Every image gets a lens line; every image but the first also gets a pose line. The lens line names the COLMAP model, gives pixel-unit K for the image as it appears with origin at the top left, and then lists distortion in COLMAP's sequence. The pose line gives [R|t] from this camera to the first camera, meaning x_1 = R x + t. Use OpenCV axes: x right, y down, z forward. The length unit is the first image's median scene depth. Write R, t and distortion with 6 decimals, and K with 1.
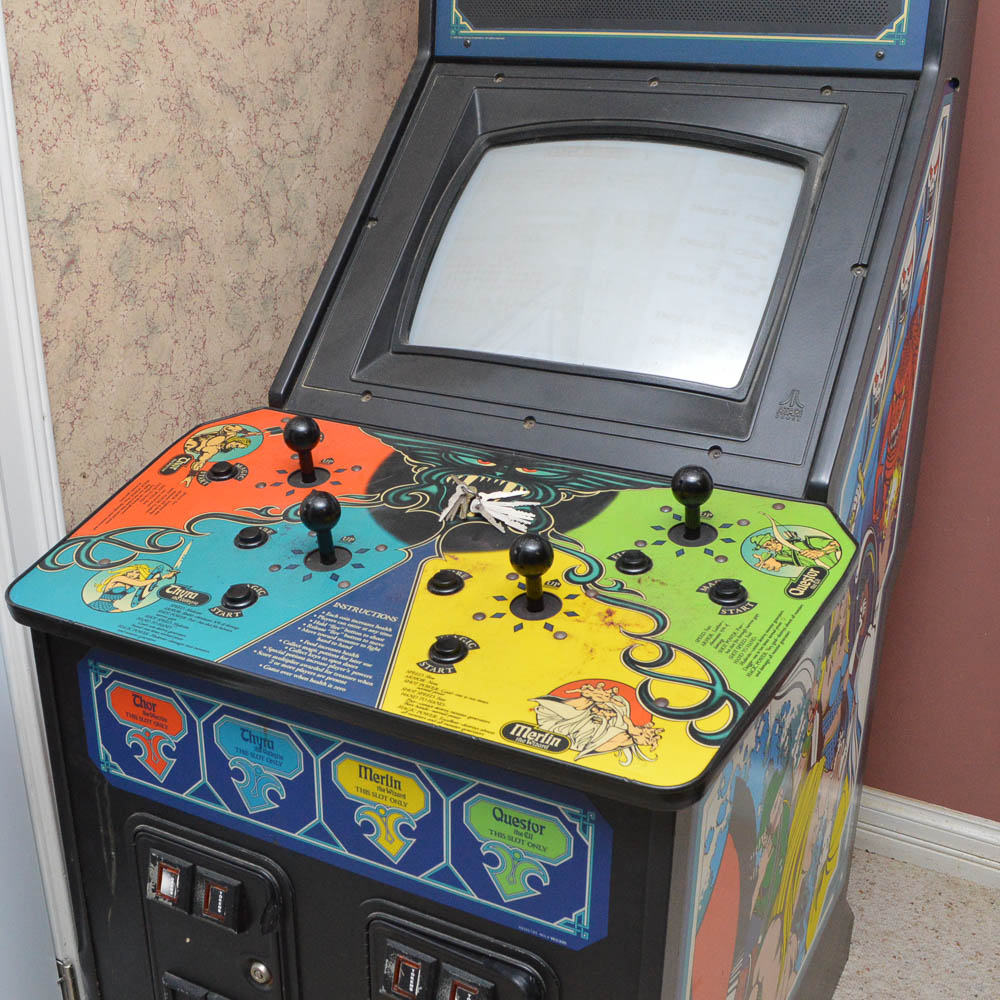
lens RADIAL K [[1298.6, 0, 453.1], [0, 1298.6, 513.6], [0, 0, 1]] dist [-0.096383, 0.032541]
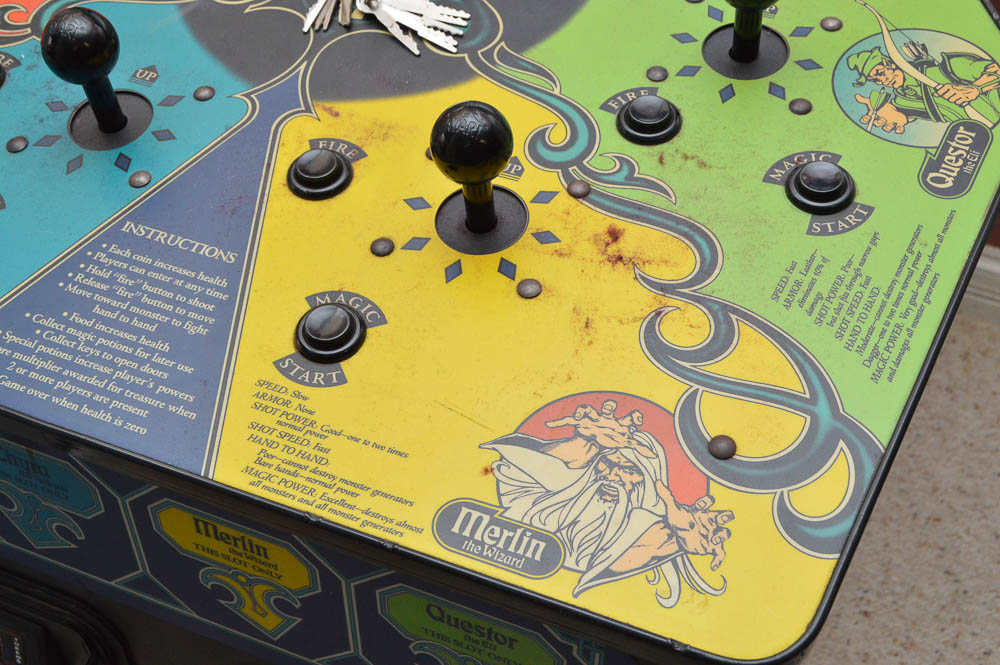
lens RADIAL K [[1312.5, 0, 500.0], [0, 1312.5, 332.5], [0, 0, 1]] dist [-0.037771, 0.011177]
pose [[0.994369, -0.067479, 0.081709, 0.020684], [0.030682, 0.921357, 0.387504, -0.099335], [-0.101431, -0.382816, 0.918240, 0.434720]]
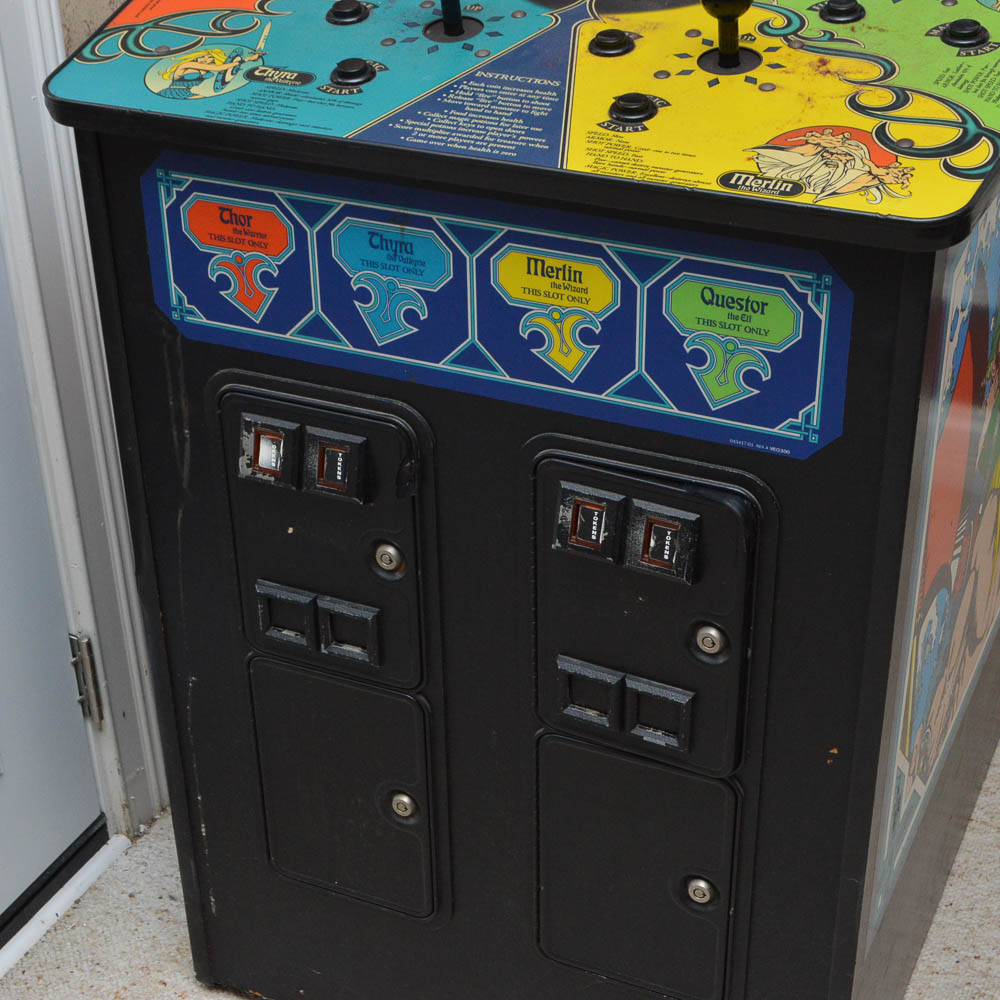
lens RADIAL K [[1834.5, 0, 500.0], [0, 1834.5, 500.0], [0, 0, 1]] dist [-0.022186, -0.171281]
pose [[0.997468, -0.048067, 0.052421, -0.145138], [0.039559, 0.987476, 0.152727, 0.154074], [-0.059106, -0.150266, 0.986877, -0.153578]]
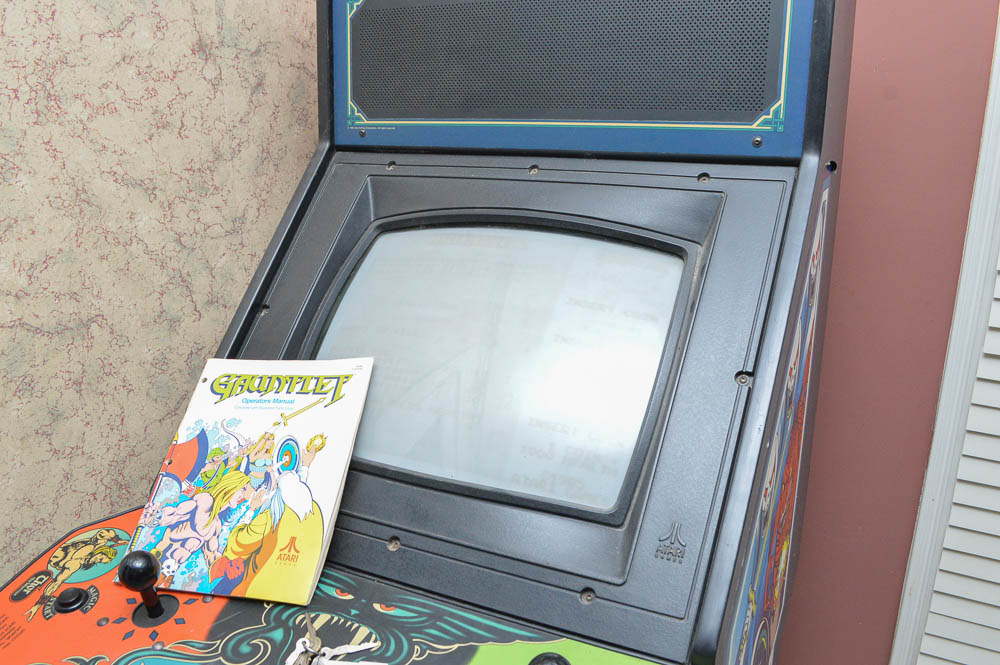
lens RADIAL K [[834.0, 0, 498.5], [0, 834.0, 348.7], [0, 0, 1]] dist [-0.087421, 0.019999]
pose [[0.999563, -0.020873, 0.020914, 0.144802], [0.022281, 0.997329, -0.069563, -0.194370], [-0.019406, 0.069999, 0.997358, 0.460957]]
